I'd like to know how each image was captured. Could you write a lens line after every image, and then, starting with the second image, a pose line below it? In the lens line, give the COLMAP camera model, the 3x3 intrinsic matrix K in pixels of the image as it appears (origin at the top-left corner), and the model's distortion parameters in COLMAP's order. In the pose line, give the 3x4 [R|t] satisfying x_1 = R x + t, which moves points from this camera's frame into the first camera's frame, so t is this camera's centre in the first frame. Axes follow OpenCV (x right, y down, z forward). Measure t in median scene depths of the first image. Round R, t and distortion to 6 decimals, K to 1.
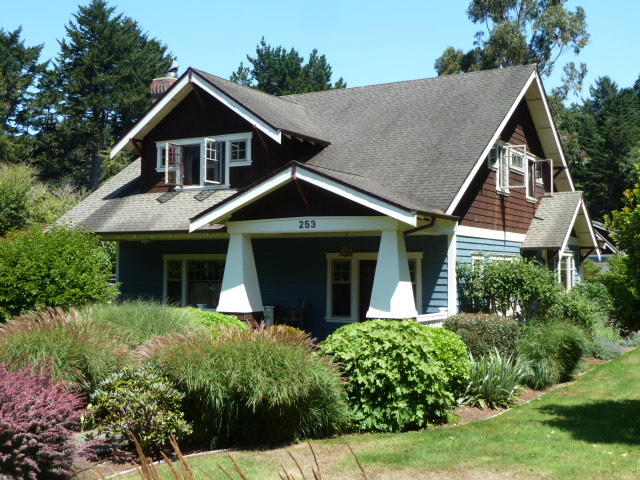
lens RADIAL K [[788.0, 0, 320.0], [0, 788.0, 240.0], [0, 0, 1]] dist [-0.003289, -0.038494]
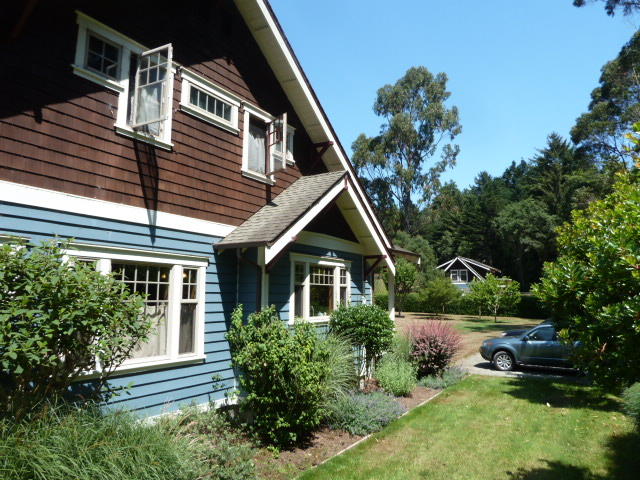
lens RADIAL K [[476.6, 0, 318.8], [0, 476.6, 226.3], [0, 0, 1]] dist [-0.001683, 0.000632]
pose [[0.999996, 0.002081, -0.001698, 0.362687], [-0.002250, 0.994328, -0.106329, 0.036973], [0.001468, 0.106333, 0.994330, 0.690160]]
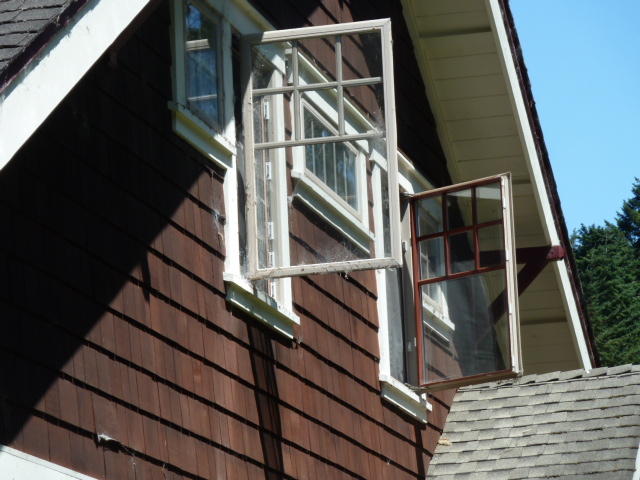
lens RADIAL K [[2709.1, 0, 320.0], [0, 2709.1, 240.0], [0, 0, 1]] dist [0.106227, 0.834059]
pose [[0.963124, 0.016787, 0.268534, 0.092310], [0.035559, 0.981356, -0.188883, 0.034554], [-0.266698, 0.191467, 0.944570, 0.464723]]
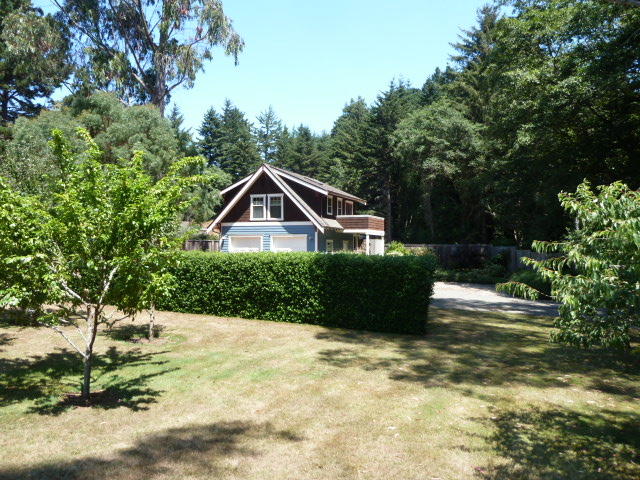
lens RADIAL K [[530.0, 0, 320.0], [0, 530.0, 240.0], [0, 0, 1]] dist [-0.001895, -0.003146]
pose [[0.987760, -0.000367, 0.155981, 1.222929], [-0.003630, 0.999672, 0.025340, 0.084056], [-0.155940, -0.025596, 0.987435, 2.271068]]
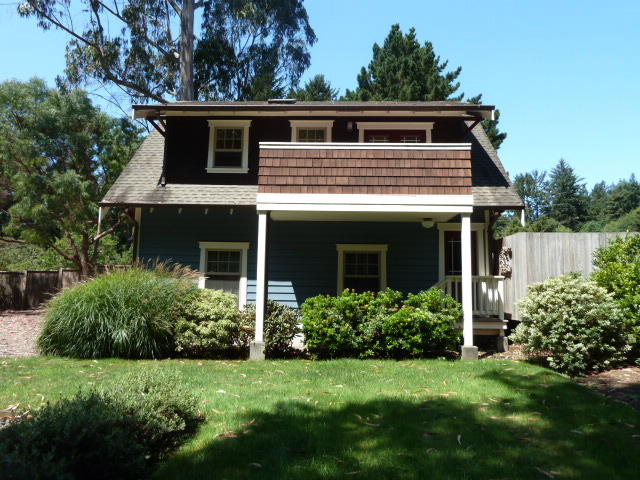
lens RADIAL K [[477.7, 0, 320.0], [0, 477.7, 240.0], [0, 0, 1]] dist [-0.038352, 0.004077]
pose [[0.483800, -0.095918, -0.869907, 2.048189], [0.021435, 0.994977, -0.097787, 0.179378], [0.874916, 0.028663, 0.483426, 3.800915]]
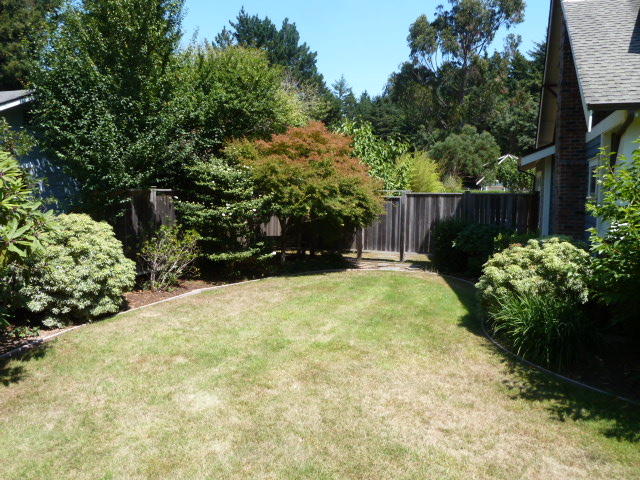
lens RADIAL K [[508.9, 0, 320.0], [0, 508.9, 240.0], [0, 0, 1]] dist [-0.026499, 0.005282]
pose [[0.982066, -0.010391, 0.188250, -0.618383], [-0.015036, 0.990983, 0.133140, 0.037398], [-0.187936, -0.133583, 0.973055, 0.745423]]
